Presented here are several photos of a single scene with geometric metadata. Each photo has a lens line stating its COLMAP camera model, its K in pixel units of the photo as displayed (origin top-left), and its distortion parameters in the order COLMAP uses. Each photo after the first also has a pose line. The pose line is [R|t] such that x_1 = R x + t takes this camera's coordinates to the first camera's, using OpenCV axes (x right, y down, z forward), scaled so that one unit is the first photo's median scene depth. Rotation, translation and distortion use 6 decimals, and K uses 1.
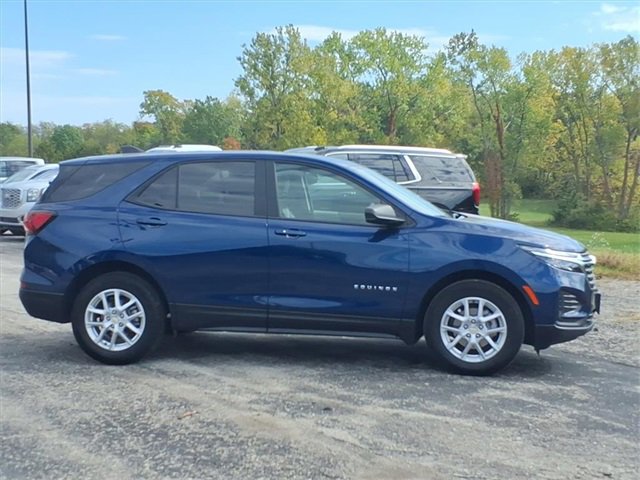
lens RADIAL K [[1072.5, 0, 293.5], [0, 1072.5, 239.5], [0, 0, 1]] dist [0.303959, -1.121573]
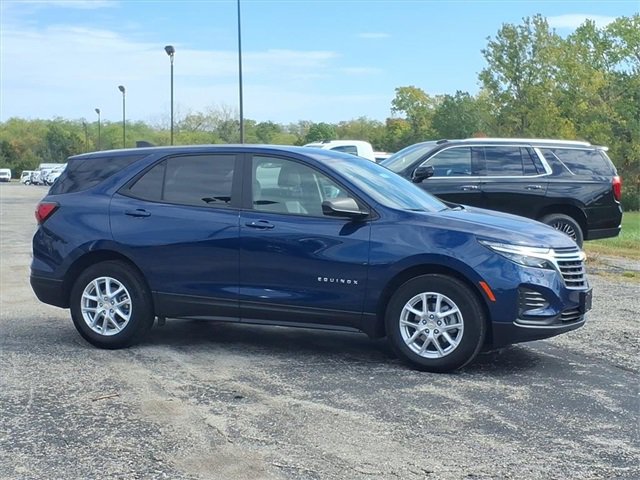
lens RADIAL K [[1072.5, 0, 293.5], [0, 1072.5, 239.5], [0, 0, 1]] dist [0.303959, -1.121573]
pose [[0.972657, 0.012154, -0.231929, 0.260934], [-0.011280, 0.999923, 0.005093, 0.001953], [0.231973, -0.002338, 0.972719, 0.018046]]
